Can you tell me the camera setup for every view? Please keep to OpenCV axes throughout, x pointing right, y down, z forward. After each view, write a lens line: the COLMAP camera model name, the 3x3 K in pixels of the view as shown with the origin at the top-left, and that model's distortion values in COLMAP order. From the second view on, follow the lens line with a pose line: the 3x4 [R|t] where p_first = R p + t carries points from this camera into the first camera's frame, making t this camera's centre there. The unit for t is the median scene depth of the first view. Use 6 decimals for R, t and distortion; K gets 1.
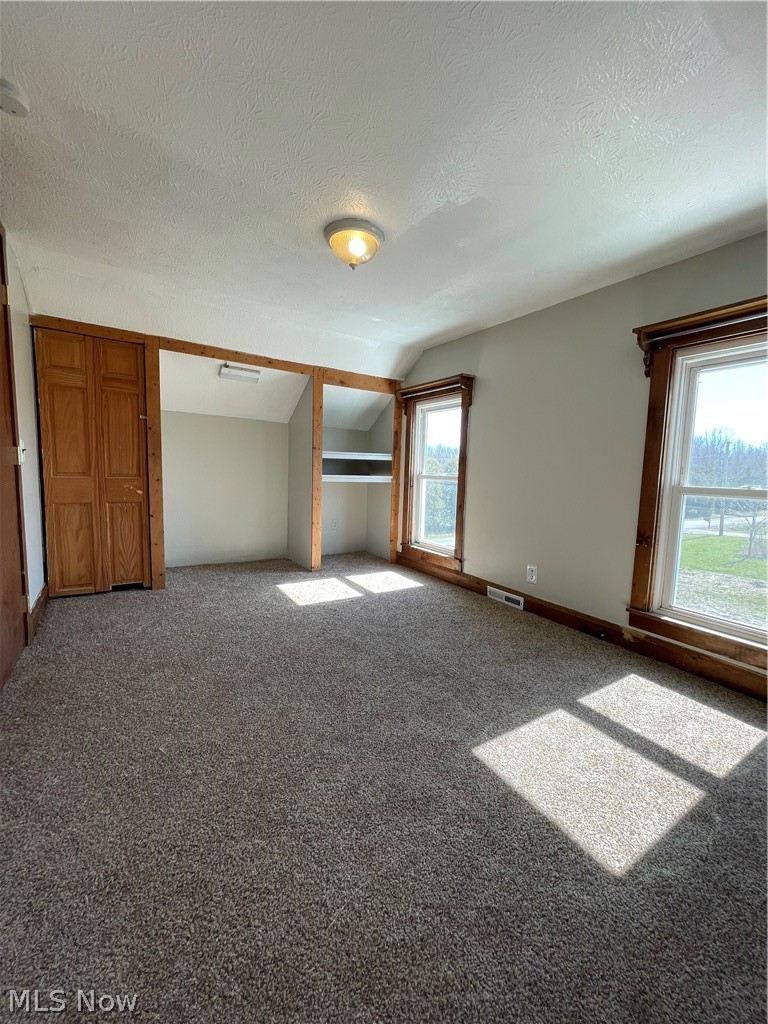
lens RADIAL K [[406.2, 0, 382.5], [0, 406.2, 508.6], [0, 0, 1]] dist [0.001451, -0.004076]
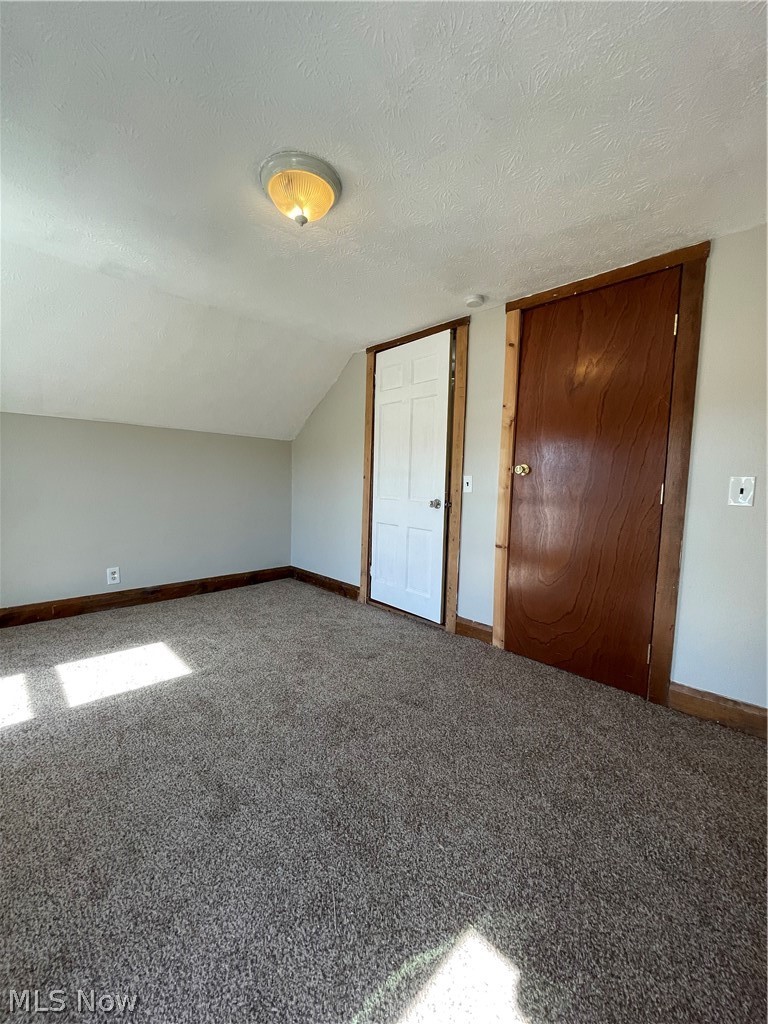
lens RADIAL K [[406.2, 0, 382.5], [0, 406.2, 508.6], [0, 0, 1]] dist [0.001451, -0.004076]
pose [[-0.976534, -0.040566, -0.211506, -0.054906], [-0.075458, 0.984292, 0.159609, -0.130995], [0.201709, 0.171823, -0.964256, 1.240134]]
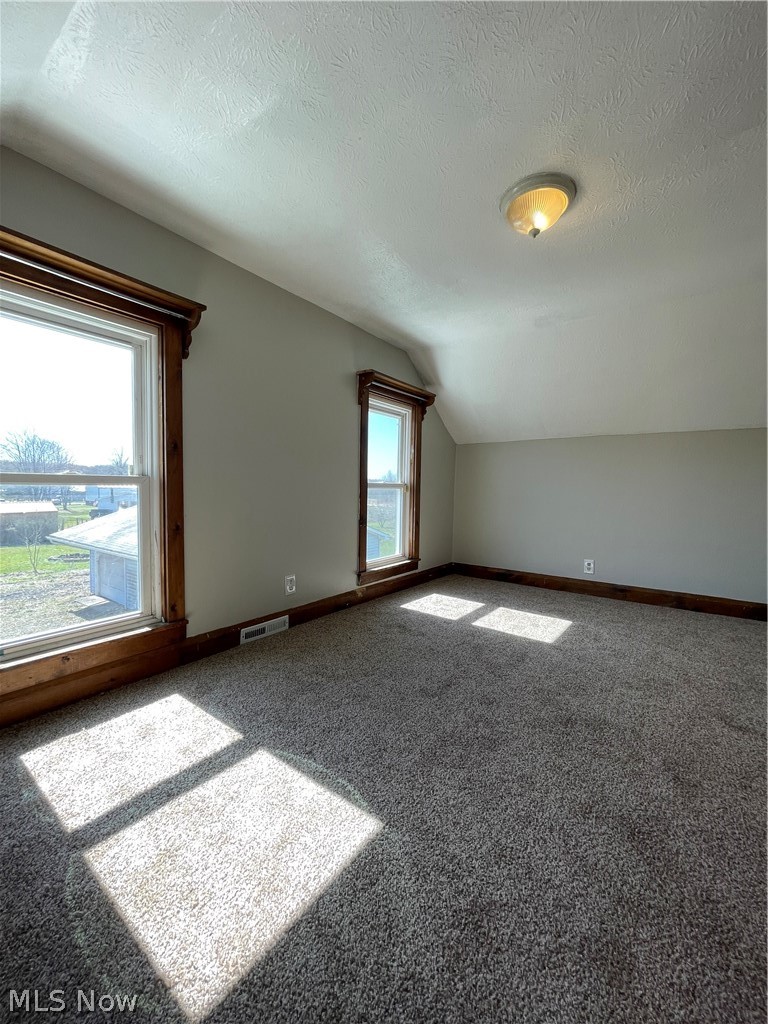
lens RADIAL K [[406.2, 0, 382.5], [0, 406.2, 508.6], [0, 0, 1]] dist [0.001451, -0.004076]
pose [[-0.358799, -0.078190, 0.930134, -0.530678], [0.069288, 0.991505, 0.110077, -0.090746], [-0.930839, 0.103943, -0.350334, 1.105954]]
